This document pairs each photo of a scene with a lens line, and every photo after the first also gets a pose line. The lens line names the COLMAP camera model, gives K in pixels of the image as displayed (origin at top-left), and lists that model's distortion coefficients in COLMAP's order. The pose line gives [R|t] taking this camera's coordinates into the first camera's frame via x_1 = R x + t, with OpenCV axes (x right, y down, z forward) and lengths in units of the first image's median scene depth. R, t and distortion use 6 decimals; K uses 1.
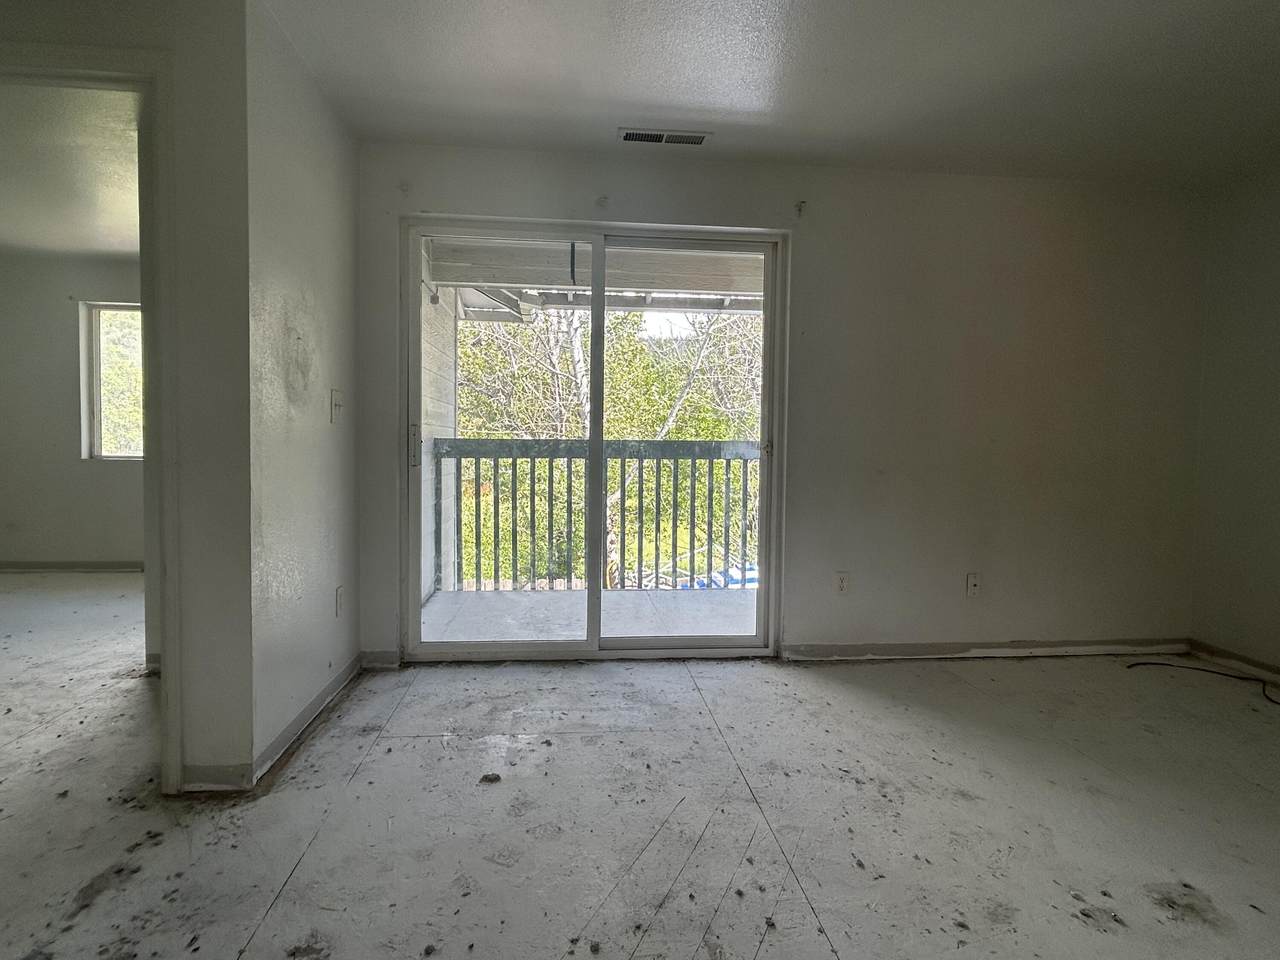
lens RADIAL K [[707.7, 0, 636.2], [0, 707.7, 472.8], [0, 0, 1]] dist [-0.001425, 0.001013]
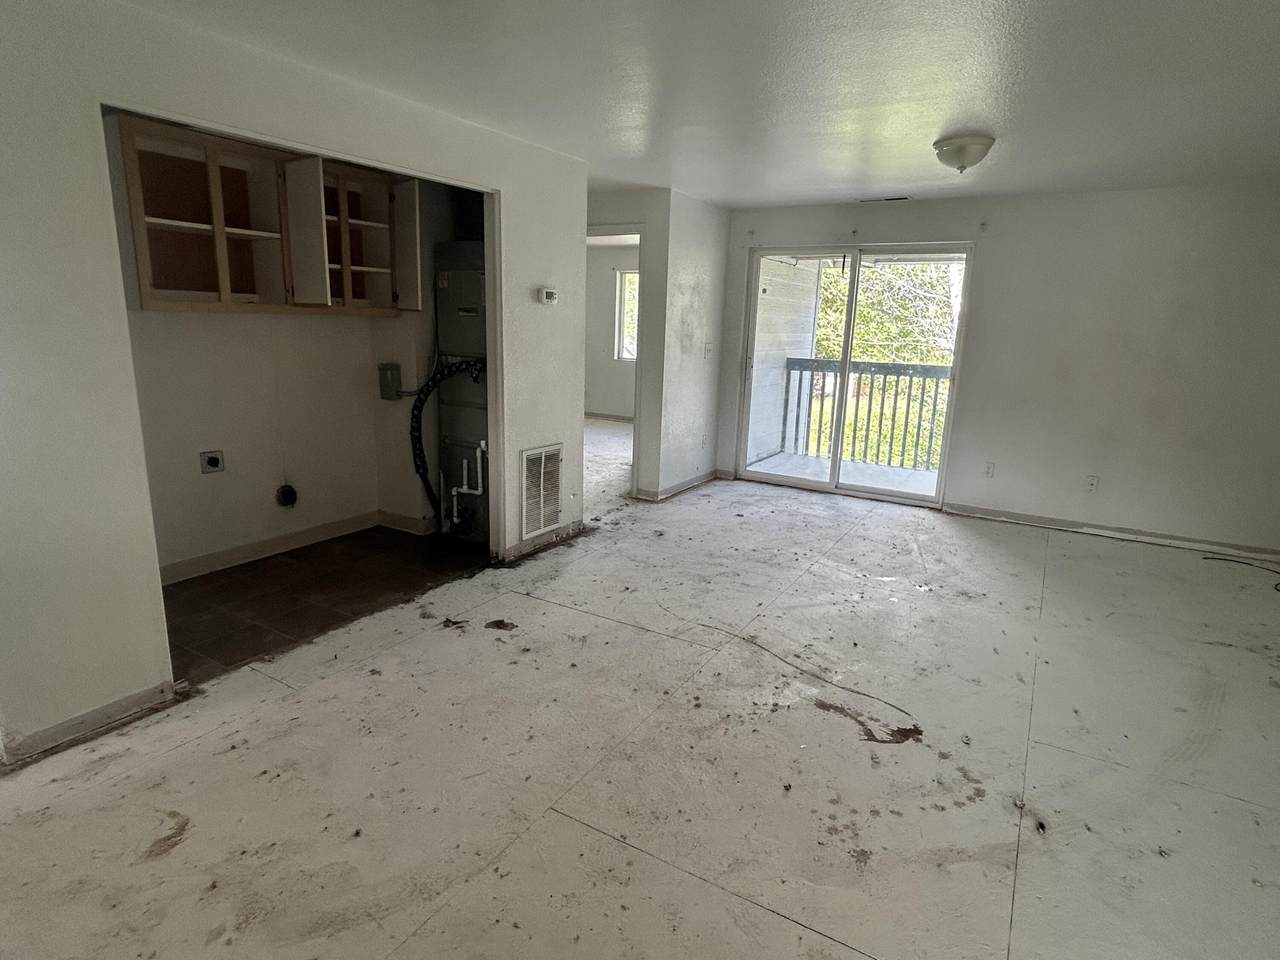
lens RADIAL K [[707.7, 0, 636.2], [0, 707.7, 472.8], [0, 0, 1]] dist [-0.001425, 0.001013]
pose [[0.803627, 0.138131, -0.578881, 0.626841], [-0.045840, 0.984169, 0.171203, -0.079618], [0.593365, -0.111047, 0.797237, -0.795597]]
